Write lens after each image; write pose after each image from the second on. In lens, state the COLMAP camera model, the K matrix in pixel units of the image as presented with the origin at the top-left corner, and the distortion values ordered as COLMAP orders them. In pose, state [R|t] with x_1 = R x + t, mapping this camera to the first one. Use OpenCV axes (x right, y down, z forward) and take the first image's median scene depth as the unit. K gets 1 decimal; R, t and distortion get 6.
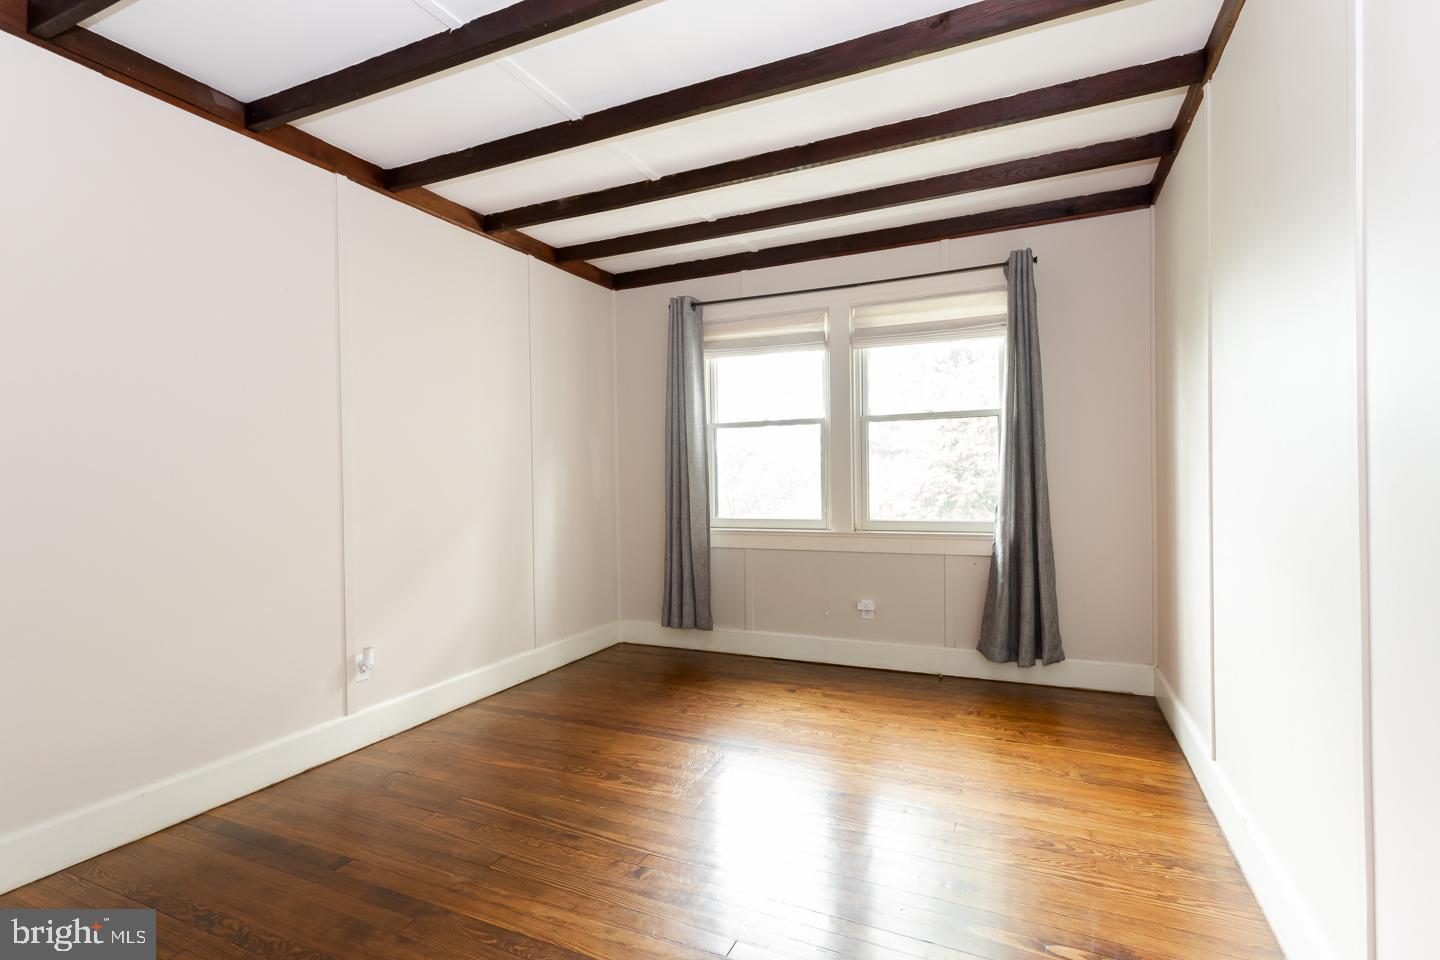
lens RADIAL K [[696.1, 0, 716.2], [0, 696.1, 477.9], [0, 0, 1]] dist [0.000418, -0.000451]
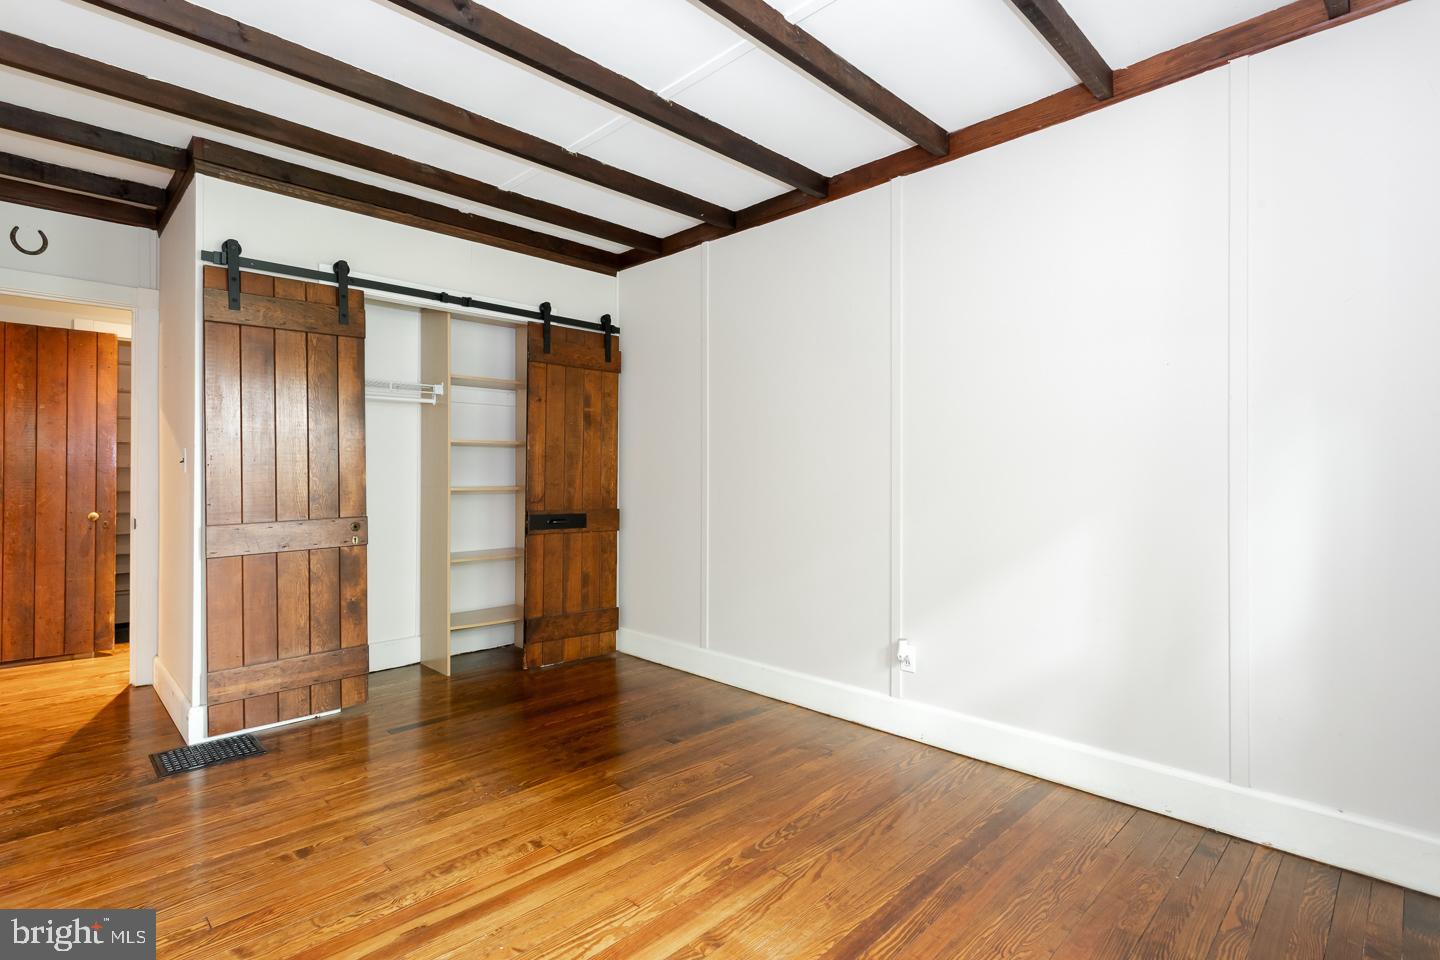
lens RADIAL K [[696.1, 0, 714.8], [0, 696.1, 477.2], [0, 0, 1]] dist [0.000418, -0.000451]
pose [[-0.349701, 0.016324, -0.936719, 0.543281], [0.001535, 0.999857, 0.016851, -0.005395], [0.936860, 0.004455, -0.349676, 1.137269]]
